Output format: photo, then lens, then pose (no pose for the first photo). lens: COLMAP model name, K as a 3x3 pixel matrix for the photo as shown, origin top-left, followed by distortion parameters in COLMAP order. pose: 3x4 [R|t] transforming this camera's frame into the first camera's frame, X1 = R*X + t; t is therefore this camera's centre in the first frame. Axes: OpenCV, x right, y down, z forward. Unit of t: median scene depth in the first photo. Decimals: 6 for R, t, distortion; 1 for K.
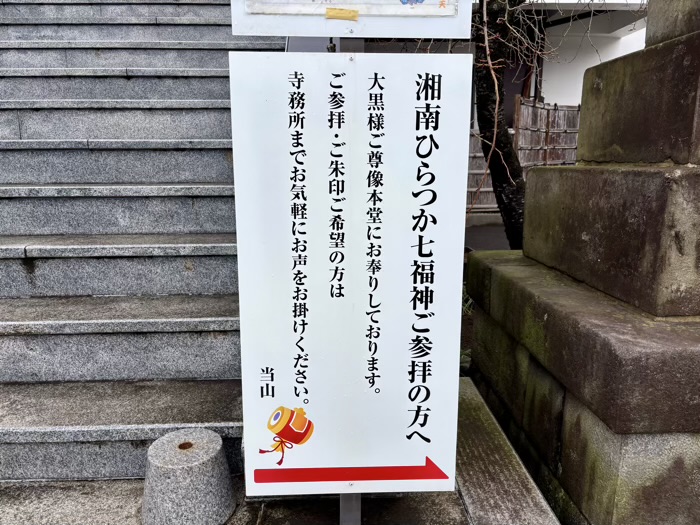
lens RADIAL K [[521.5, 0, 349.0], [0, 521.5, 262.9], [0, 0, 1]] dist [0.008143, -0.000183]
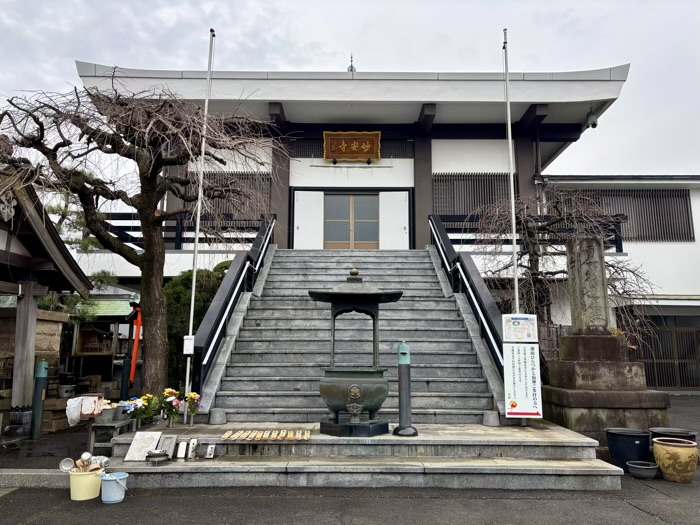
lens RADIAL K [[521.5, 0, 350.0], [0, 521.5, 261.1], [0, 0, 1]] dist [0.008143, -0.000183]
pose [[0.999389, 0.009689, -0.033570, -1.751772], [-0.021061, 0.933668, -0.357519, 0.939864], [0.027879, 0.358008, 0.933302, -5.080900]]
